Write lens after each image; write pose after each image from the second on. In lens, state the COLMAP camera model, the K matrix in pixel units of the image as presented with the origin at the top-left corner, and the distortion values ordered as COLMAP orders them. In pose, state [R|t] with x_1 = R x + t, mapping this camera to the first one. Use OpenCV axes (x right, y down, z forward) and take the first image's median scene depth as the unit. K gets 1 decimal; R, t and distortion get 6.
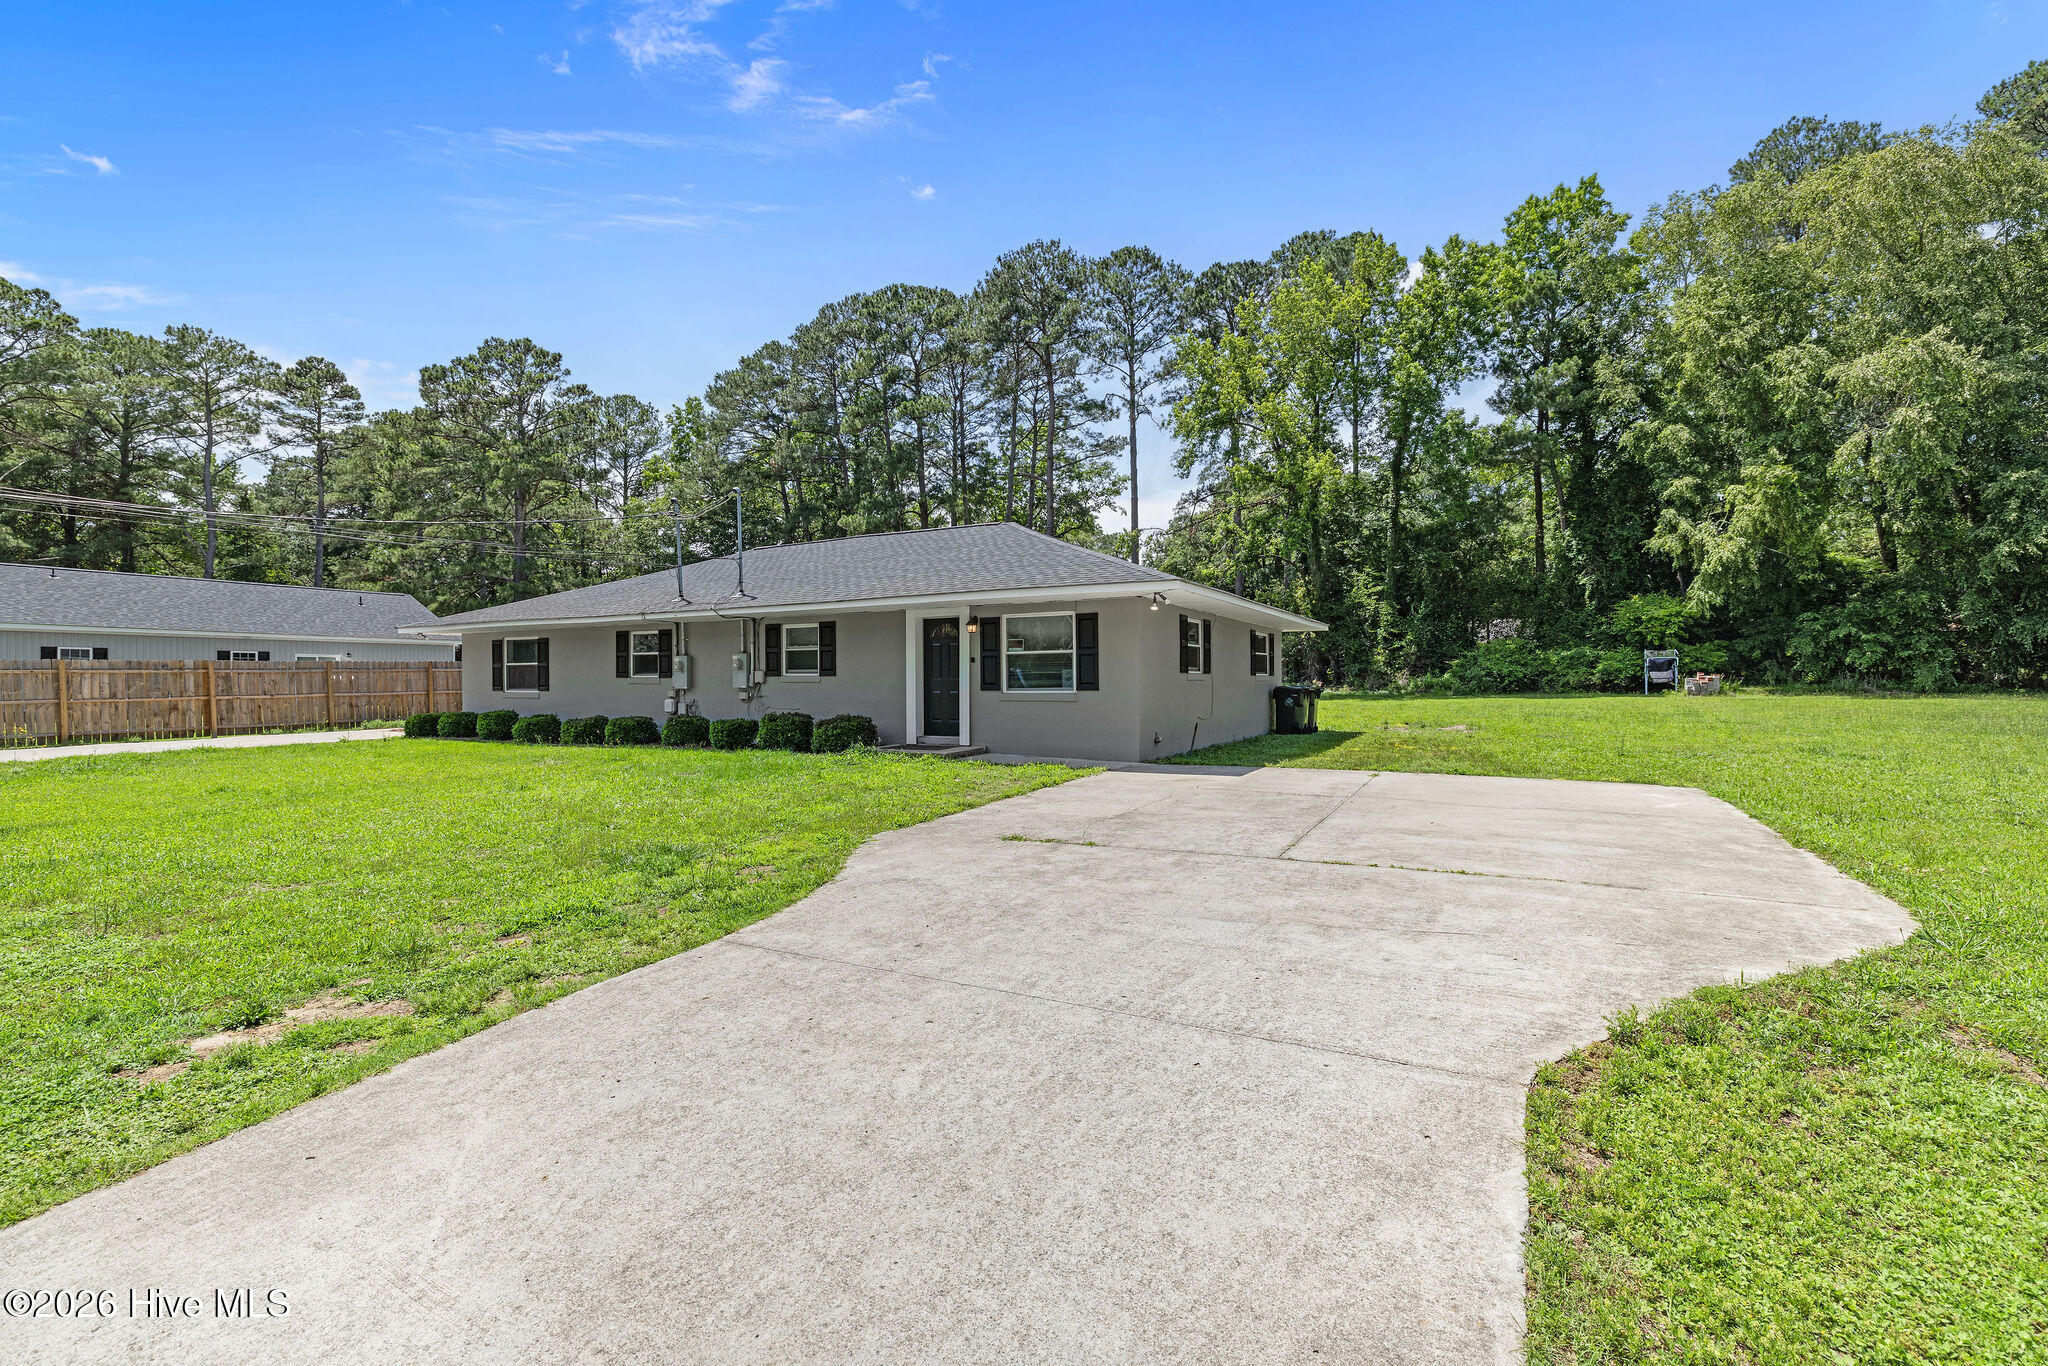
lens RADIAL K [[892.4, 0, 1025.3], [0, 892.4, 678.6], [0, 0, 1]] dist [-0.001032, 0.000696]
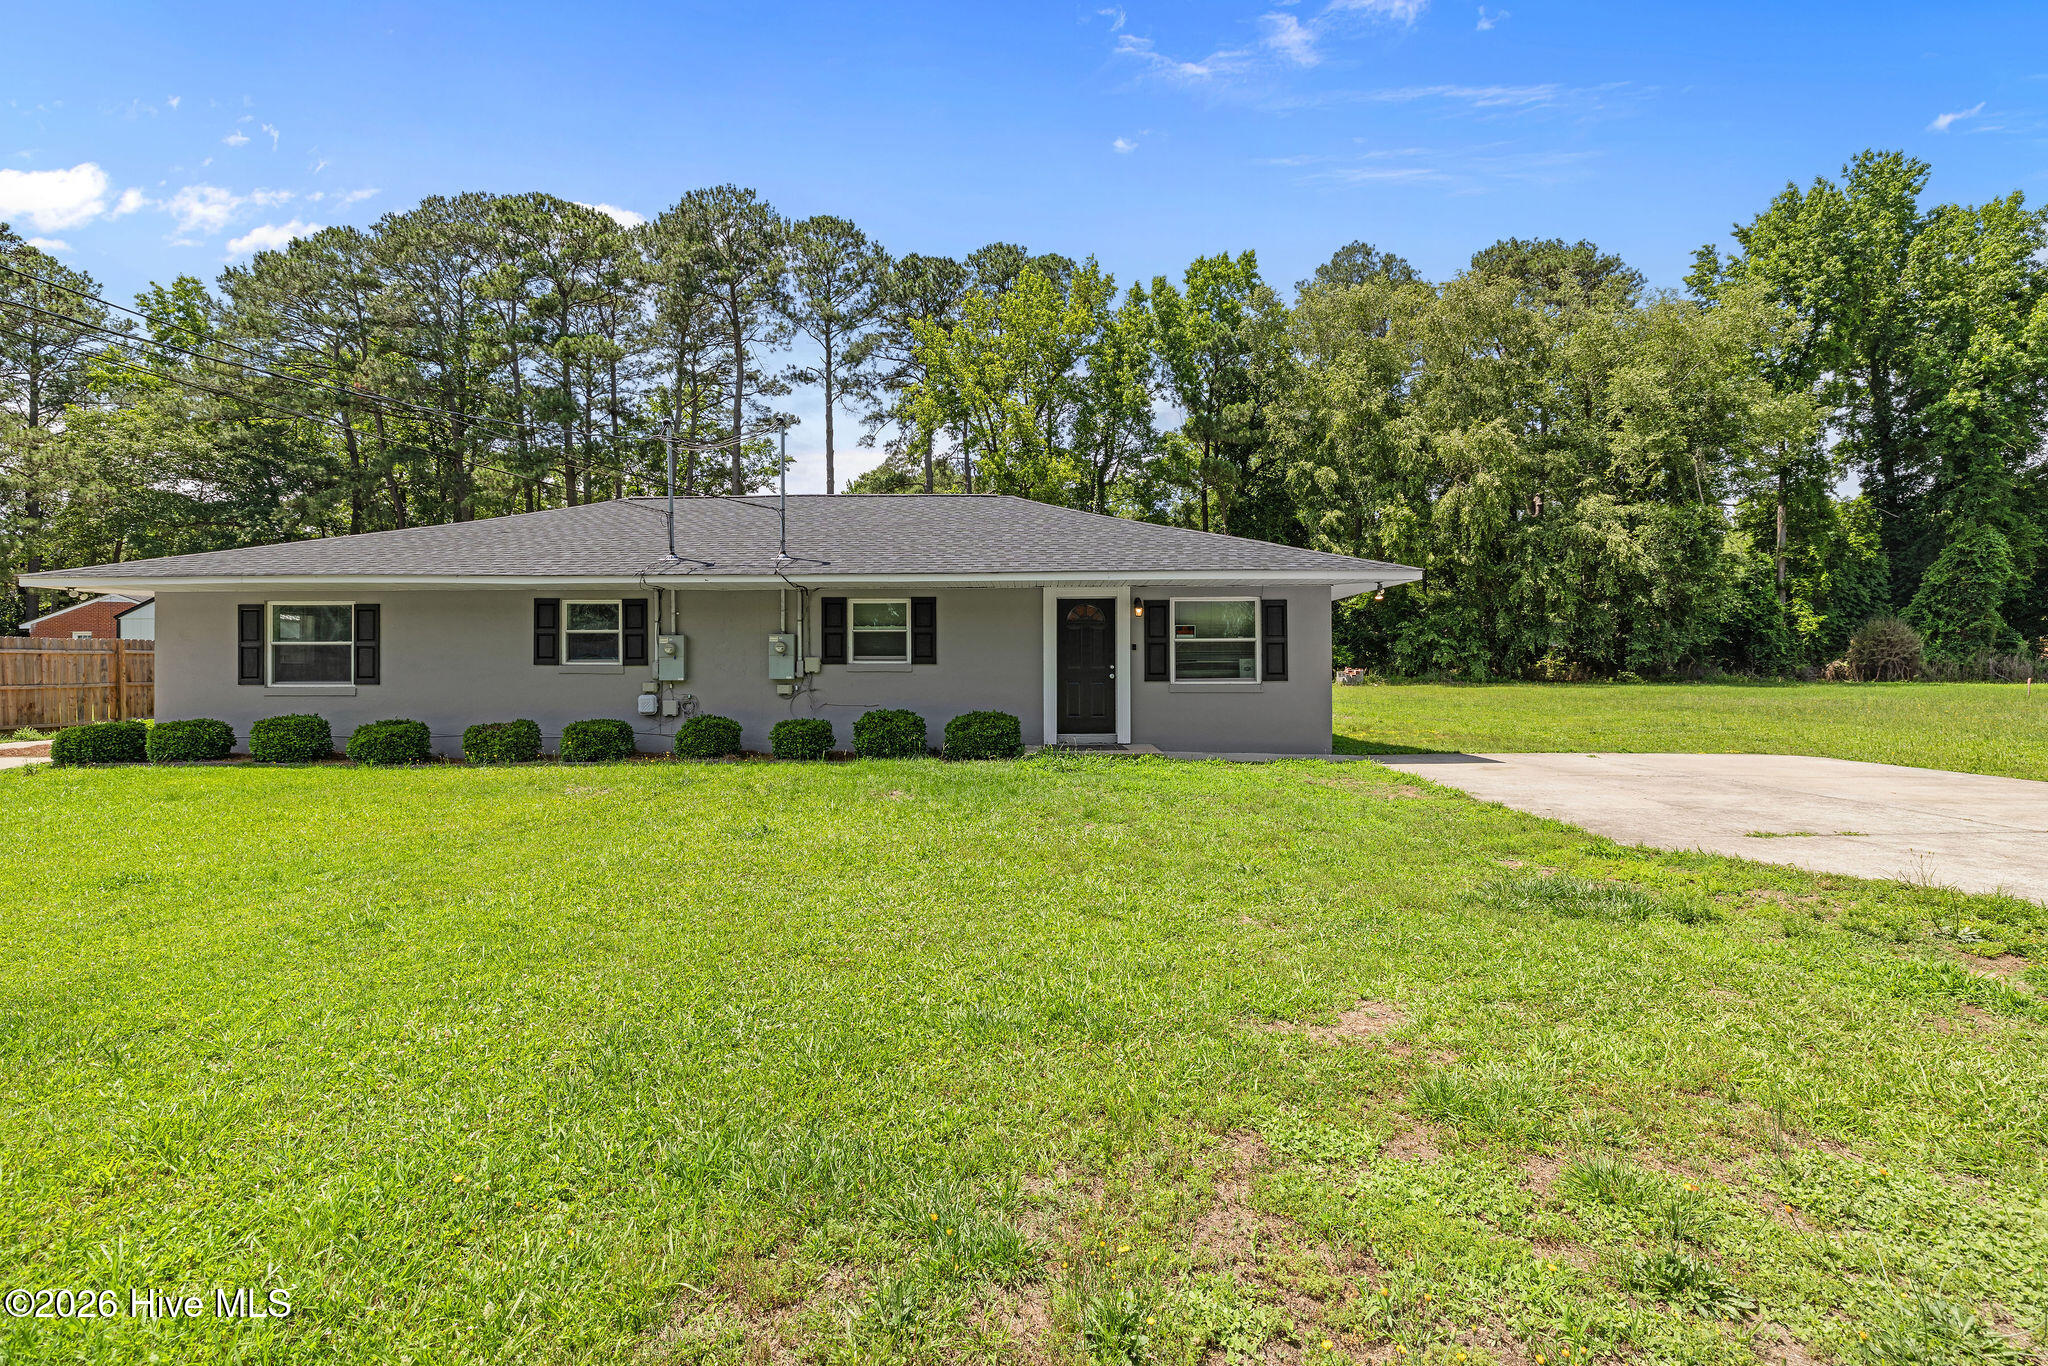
lens RADIAL K [[891.6, 0, 1024.0], [0, 891.6, 668.8], [0, 0, 1]] dist [0.000947, 0.000332]
pose [[0.885207, 0.004750, 0.465173, -0.419080], [-0.003167, 0.999986, -0.004184, 0.003395], [-0.465186, 0.002230, 0.885210, 0.194723]]
